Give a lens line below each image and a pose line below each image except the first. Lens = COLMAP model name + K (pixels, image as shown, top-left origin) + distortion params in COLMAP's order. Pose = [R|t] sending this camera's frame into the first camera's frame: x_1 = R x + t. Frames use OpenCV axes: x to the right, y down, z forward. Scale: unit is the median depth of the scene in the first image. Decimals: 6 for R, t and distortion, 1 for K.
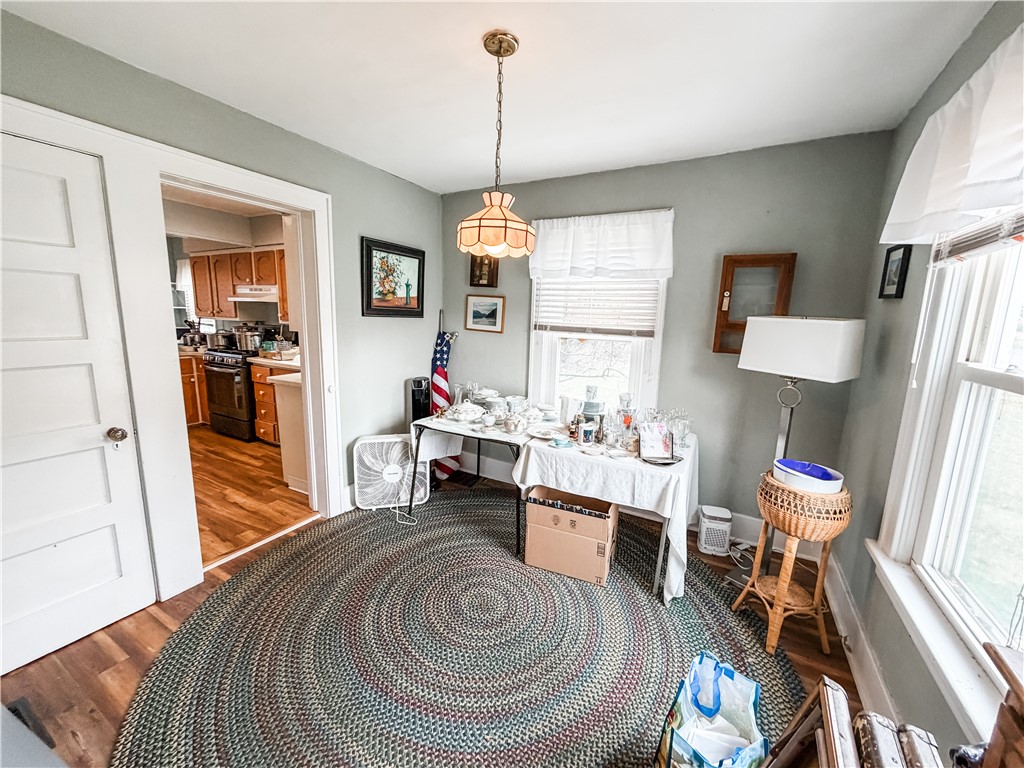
lens RADIAL K [[406.4, 0, 509.4], [0, 406.4, 385.2], [0, 0, 1]] dist [0.000058, -0.000261]
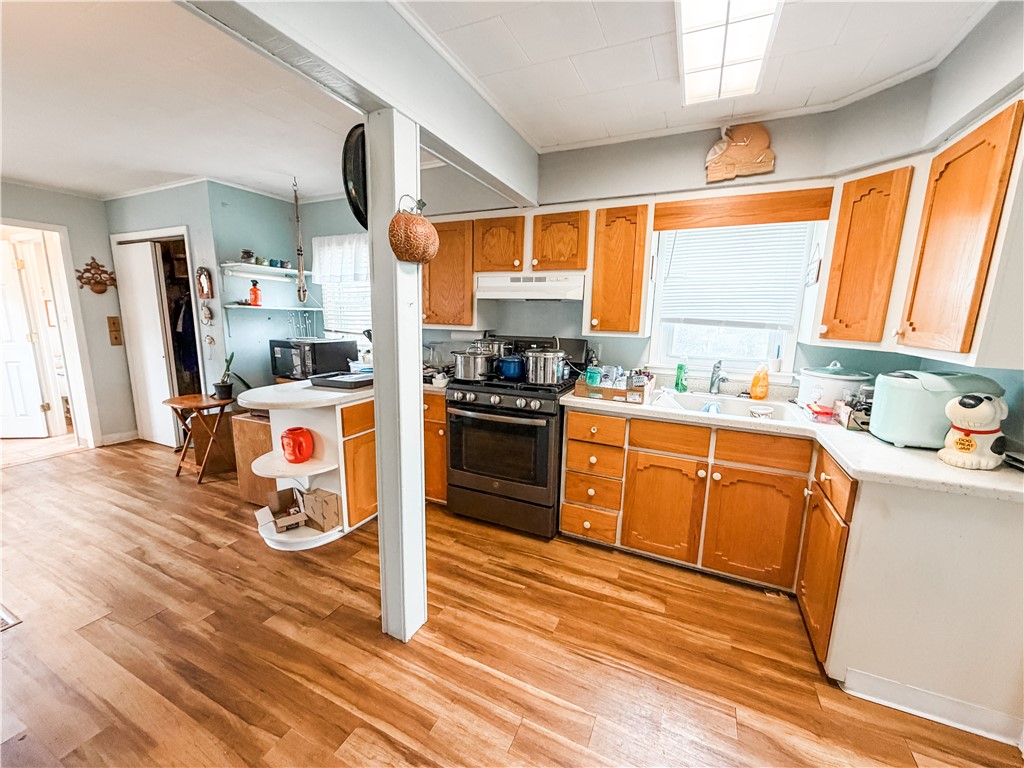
lens RADIAL K [[406.4, 0, 509.2], [0, 406.4, 384.8], [0, 0, 1]] dist [0.000058, -0.000261]
pose [[0.997496, -0.018982, 0.068126, -0.714304], [0.018544, 0.999803, 0.007058, -0.086394], [-0.068246, -0.005777, 0.997652, 0.413872]]
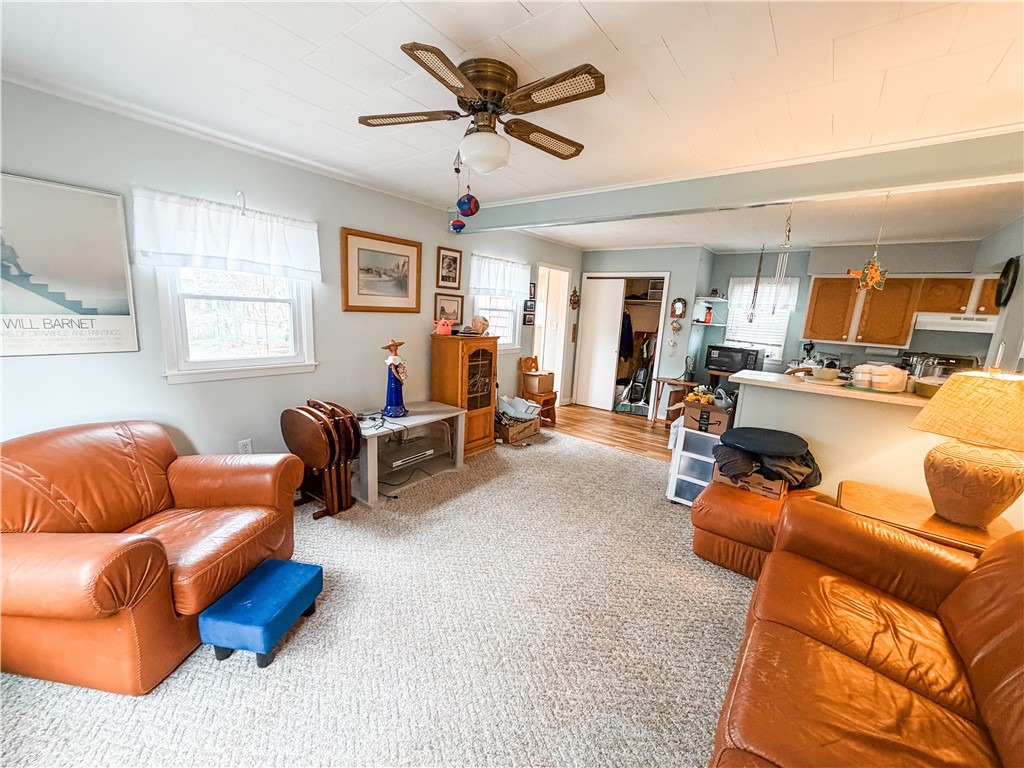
lens RADIAL K [[406.4, 0, 510.4], [0, 406.4, 385.9], [0, 0, 1]] dist [0.000058, -0.000261]
pose [[0.988599, 0.053850, -0.140616, -1.565134], [-0.051791, 0.998491, 0.018267, -0.045676], [0.141387, -0.010776, 0.989896, -0.073152]]
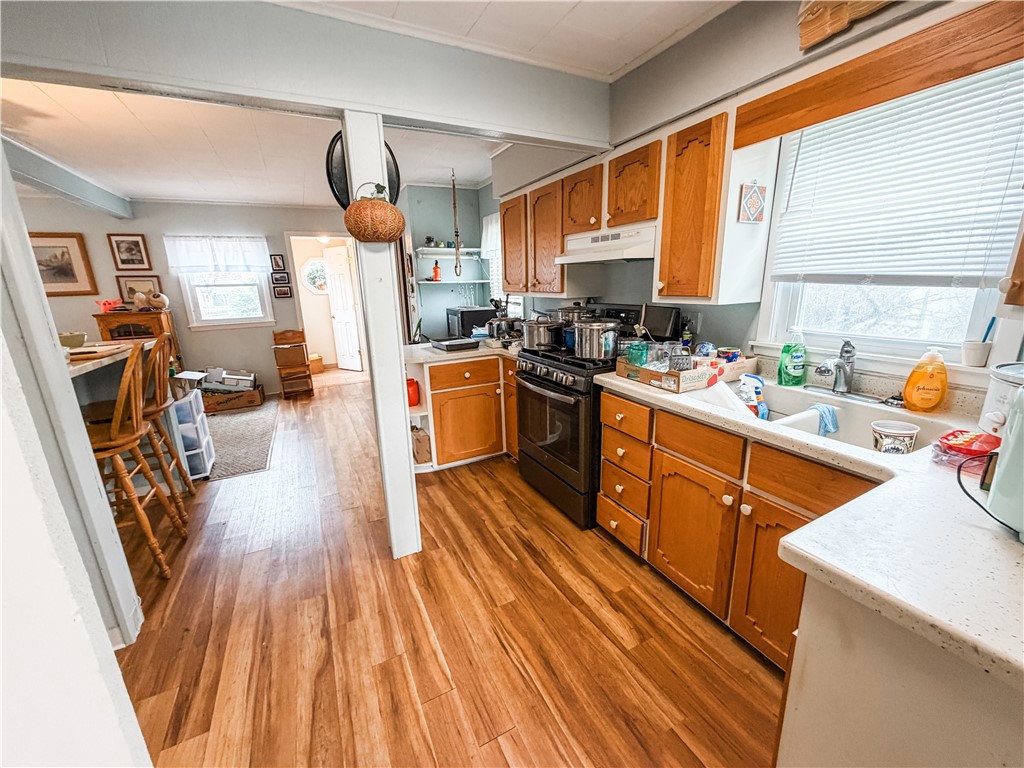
lens RADIAL K [[406.4, 0, 510.7], [0, 406.4, 385.5], [0, 0, 1]] dist [0.000058, -0.000261]
pose [[0.829374, 0.088981, -0.551563, -0.430210], [-0.042656, 0.994439, 0.096287, -0.093565], [0.557063, -0.056331, 0.828557, 0.500583]]
